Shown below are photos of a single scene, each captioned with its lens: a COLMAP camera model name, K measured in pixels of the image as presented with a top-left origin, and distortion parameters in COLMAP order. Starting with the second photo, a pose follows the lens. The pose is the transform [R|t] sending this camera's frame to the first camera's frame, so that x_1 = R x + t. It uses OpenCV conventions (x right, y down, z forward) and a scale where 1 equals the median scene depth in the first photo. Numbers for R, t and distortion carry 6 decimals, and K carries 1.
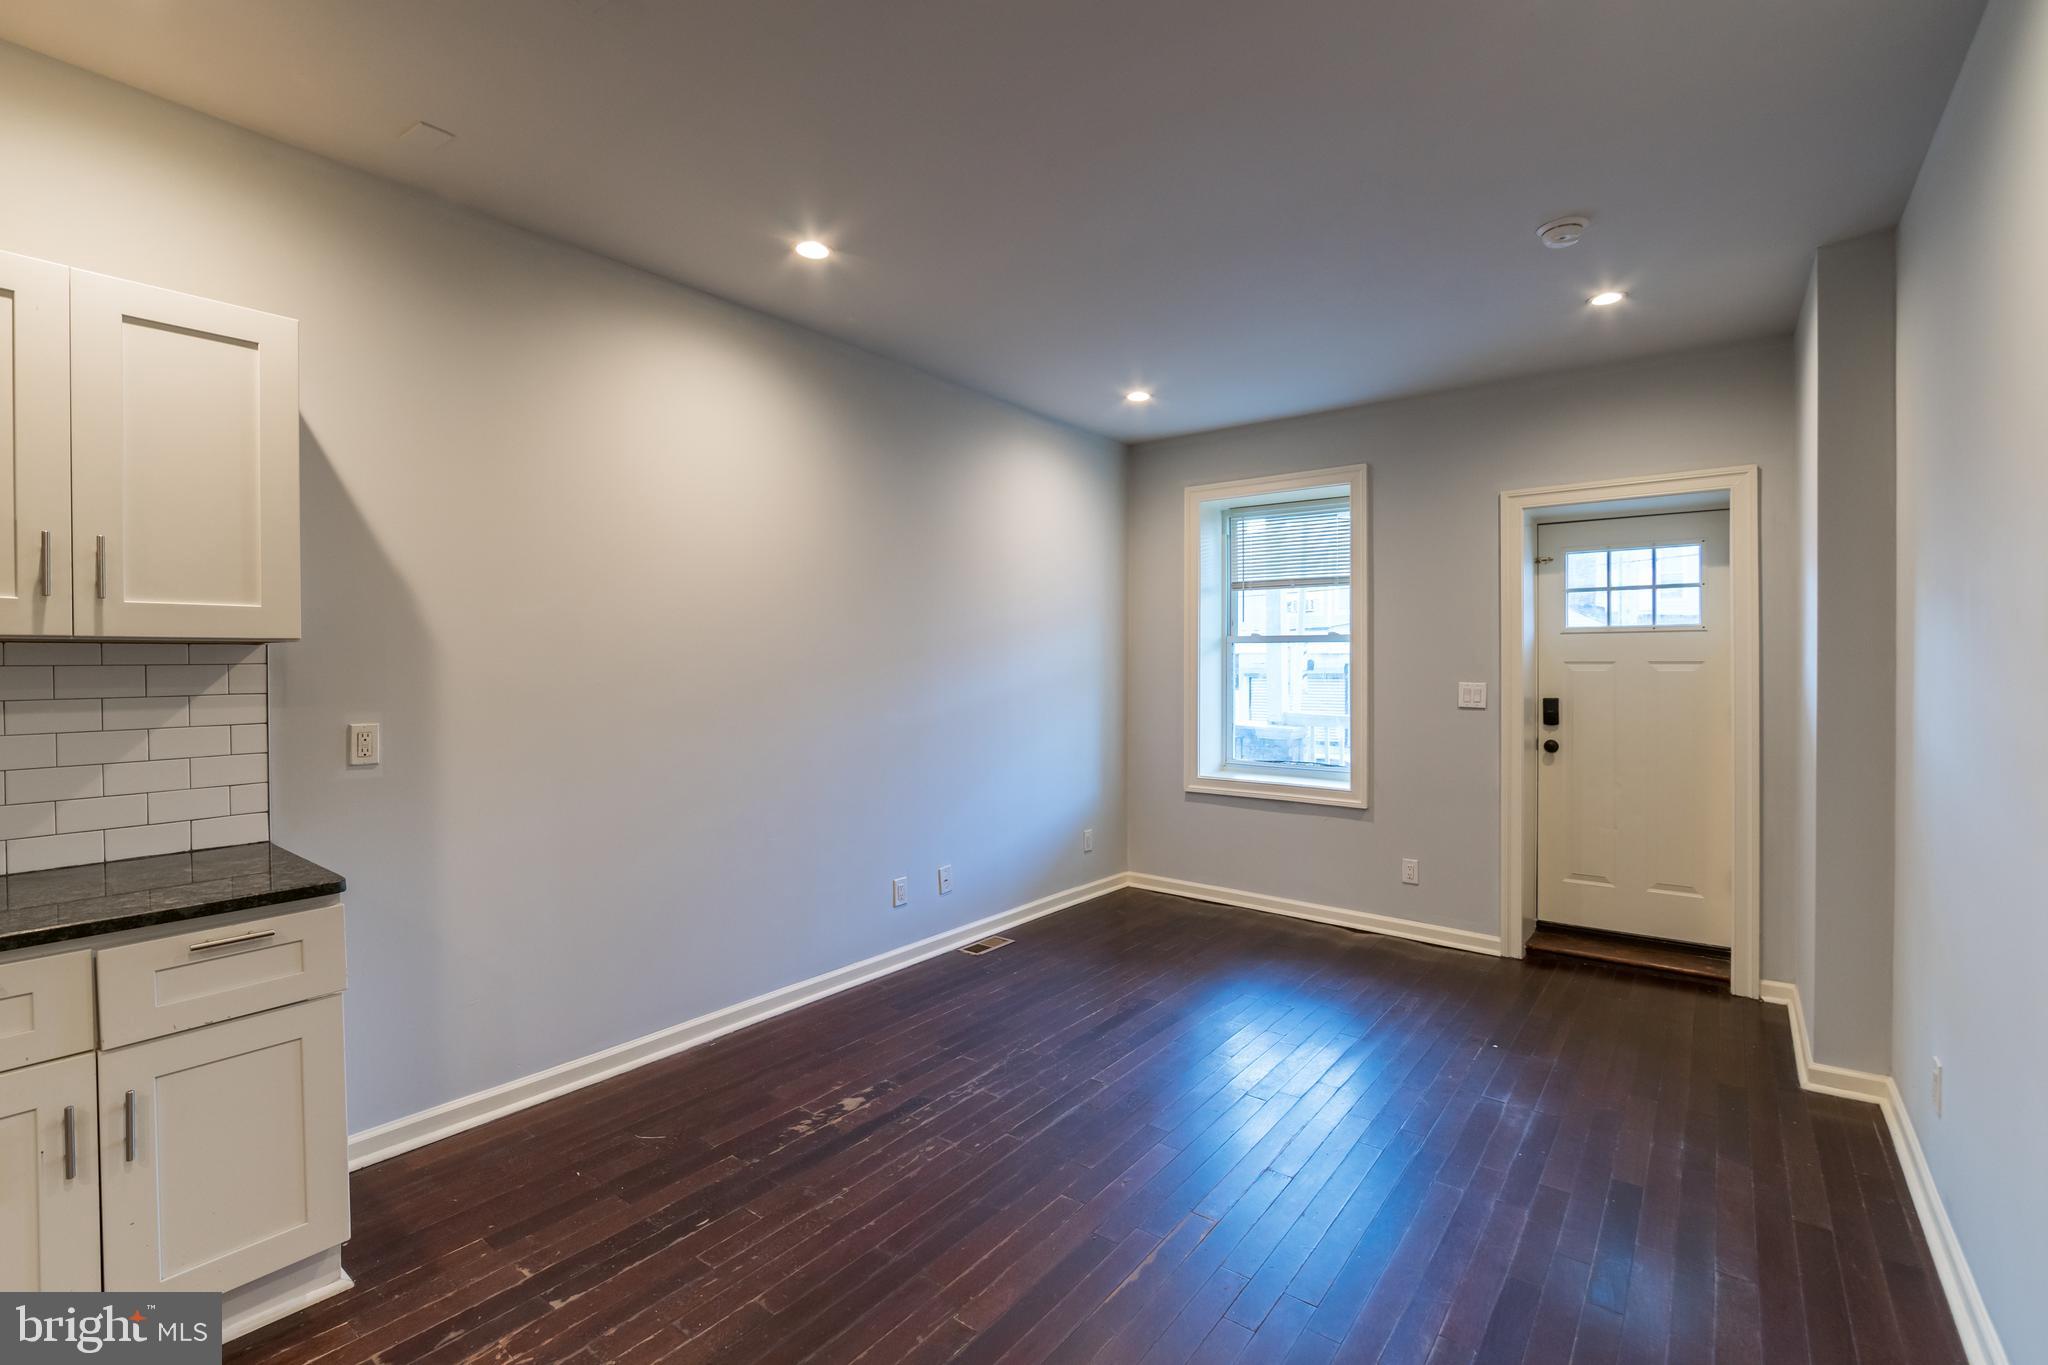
lens RADIAL K [[937.2, 0, 1024.0], [0, 937.2, 682.5], [0, 0, 1]] dist [-0.000895, -0.000277]
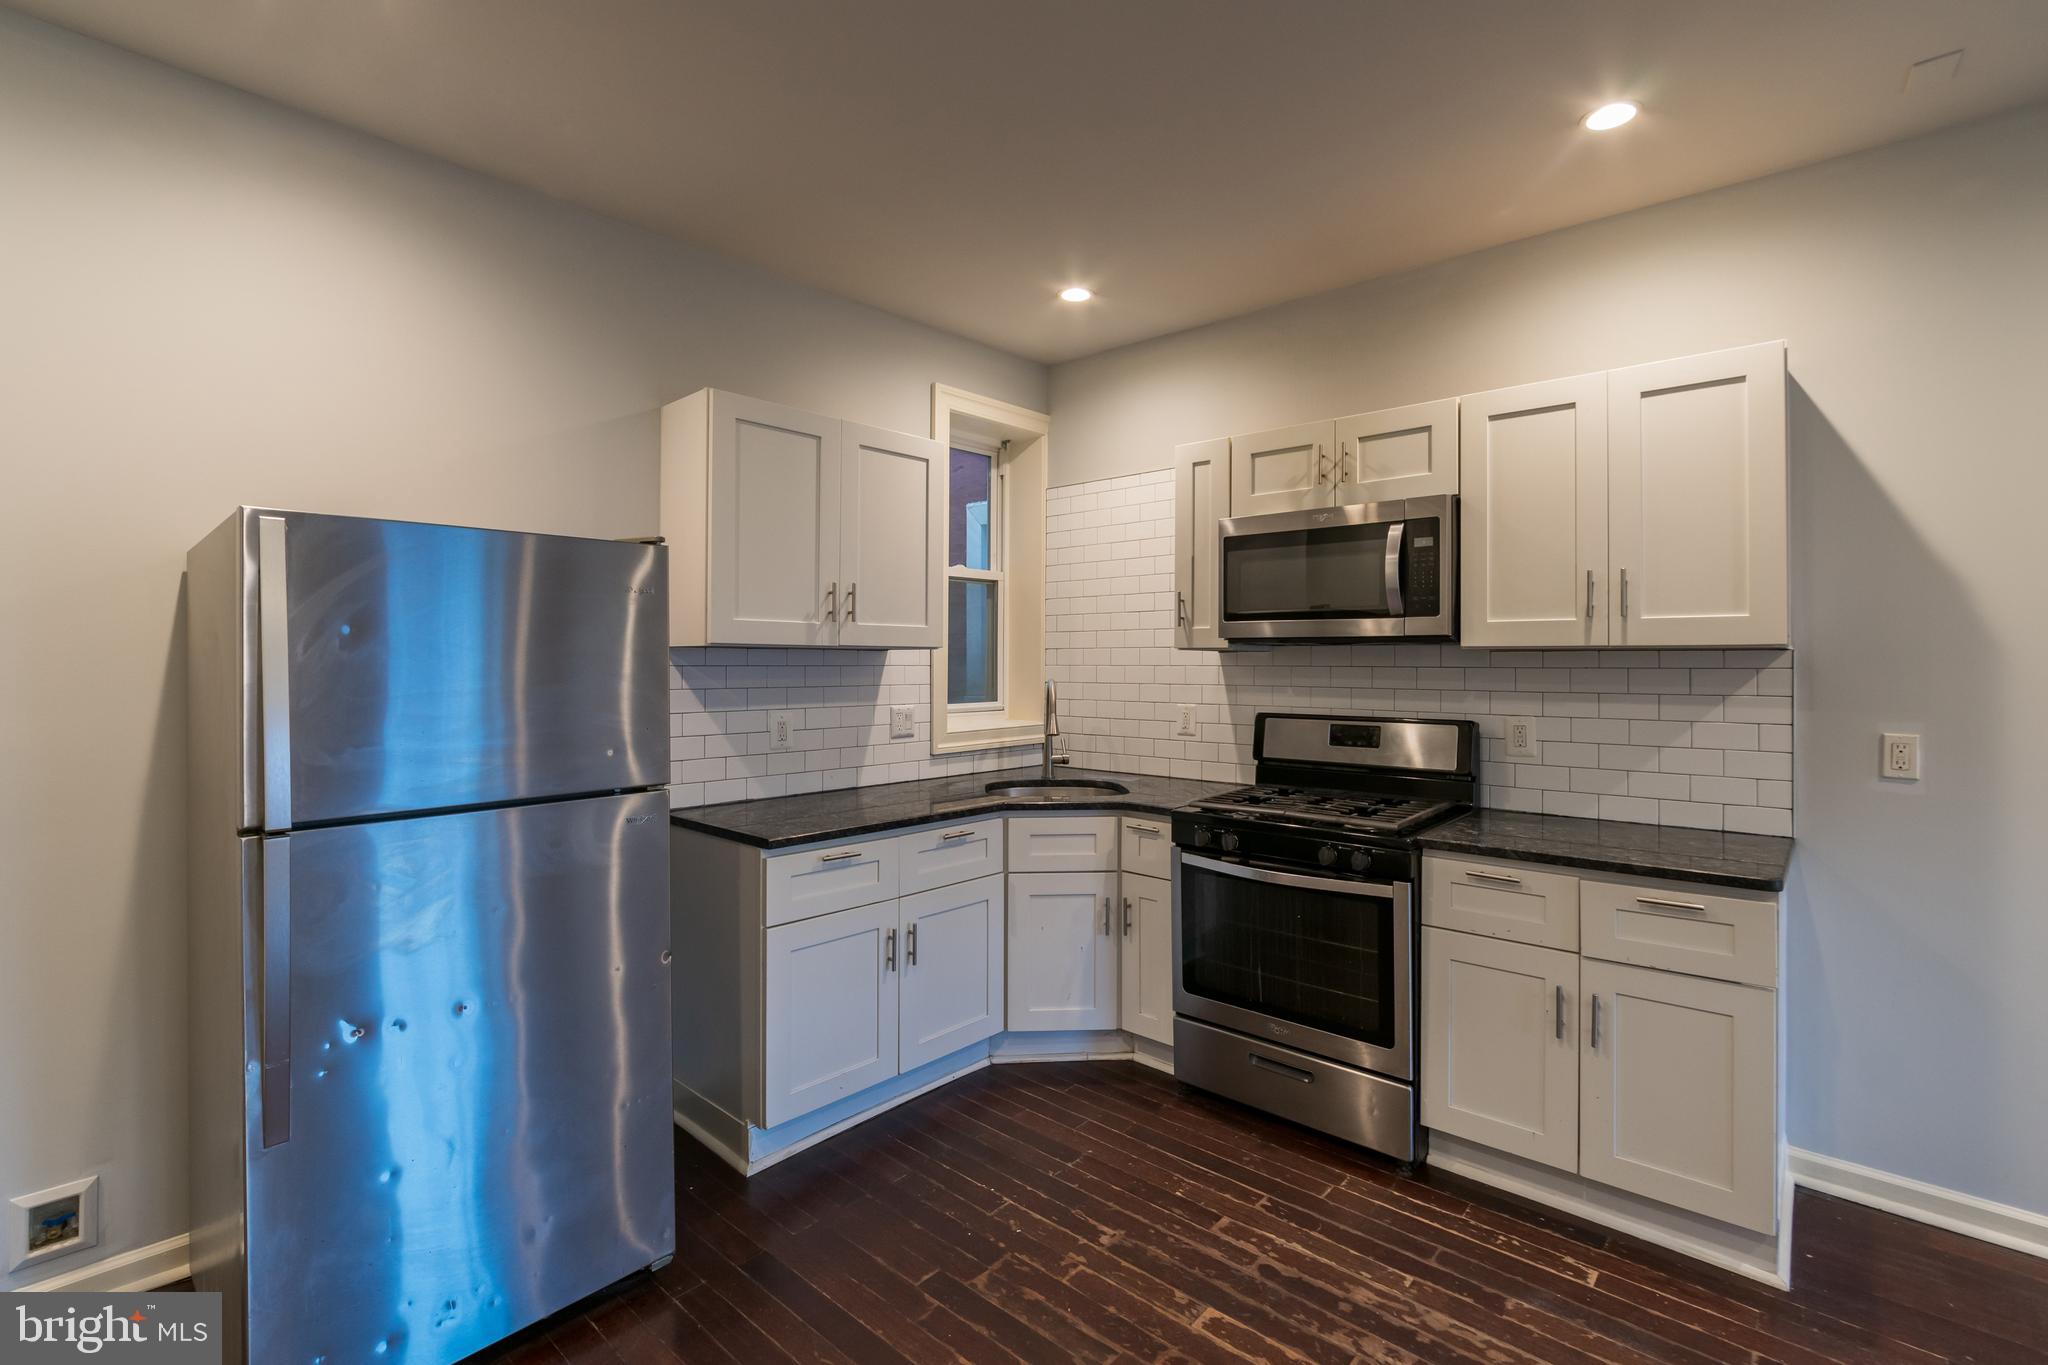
lens RADIAL K [[927.4, 0, 1029.2], [0, 927.4, 674.1], [0, 0, 1]] dist [-0.001389, -0.000171]
pose [[-0.086642, 0.013874, -0.996143, 0.327243], [-0.026924, 0.999505, 0.016263, -0.007871], [0.995876, 0.028229, -0.086226, 0.258090]]
